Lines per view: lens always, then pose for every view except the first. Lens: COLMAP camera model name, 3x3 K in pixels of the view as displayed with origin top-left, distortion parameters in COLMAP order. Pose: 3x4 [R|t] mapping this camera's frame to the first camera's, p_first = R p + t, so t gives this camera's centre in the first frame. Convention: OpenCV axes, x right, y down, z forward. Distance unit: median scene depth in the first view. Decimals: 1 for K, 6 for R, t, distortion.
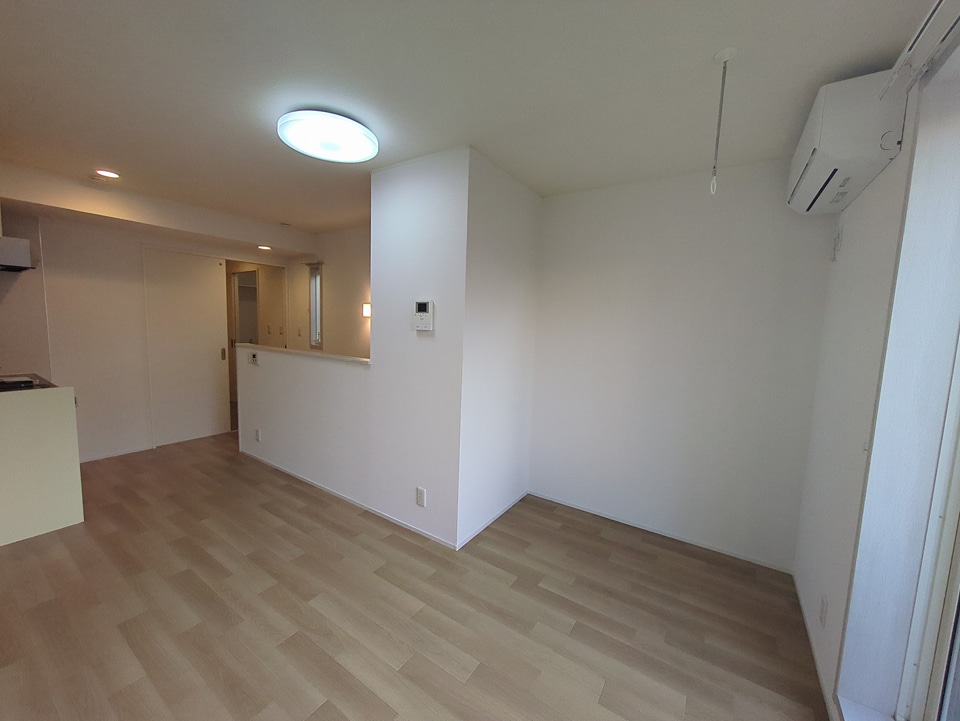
lens RADIAL K [[368.0, 0, 481.4], [0, 368.0, 358.4], [0, 0, 1]] dist [0.002372, -0.000260]
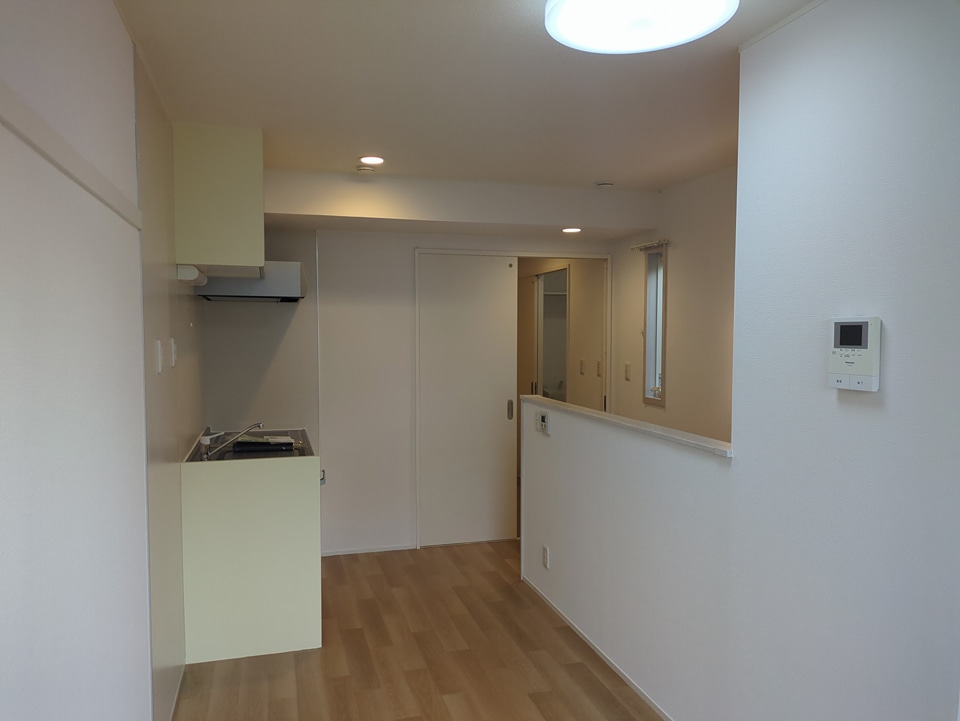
lens RADIAL K [[703.2, 0, 477.2], [0, 703.2, 366.3], [0, 0, 1]] dist [0.041974, -0.016493]
pose [[0.757023, 0.002556, -0.653383, 0.038394], [-0.042503, 0.998067, -0.045341, -0.046351], [0.652004, 0.062095, 0.755669, 0.121690]]
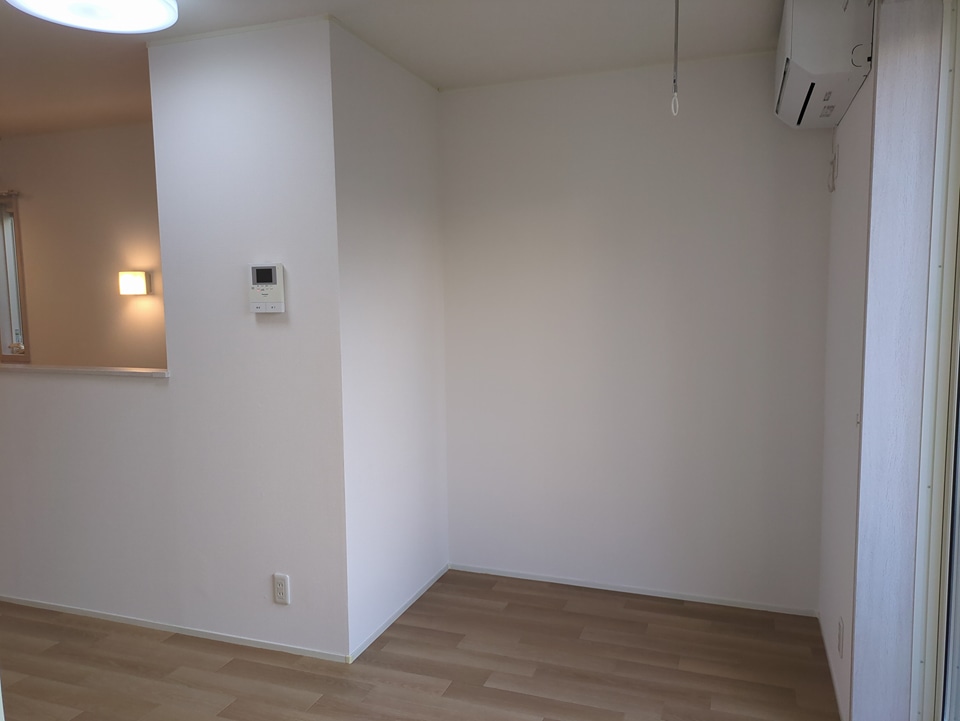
lens RADIAL K [[703.2, 0, 475.8], [0, 703.2, 363.2], [0, 0, 1]] dist [0.041974, -0.016493]
pose [[0.972774, -0.072028, 0.220278, -0.081650], [0.070834, 0.997399, 0.013324, 0.014258], [-0.220665, 0.002642, 0.975346, -0.201014]]
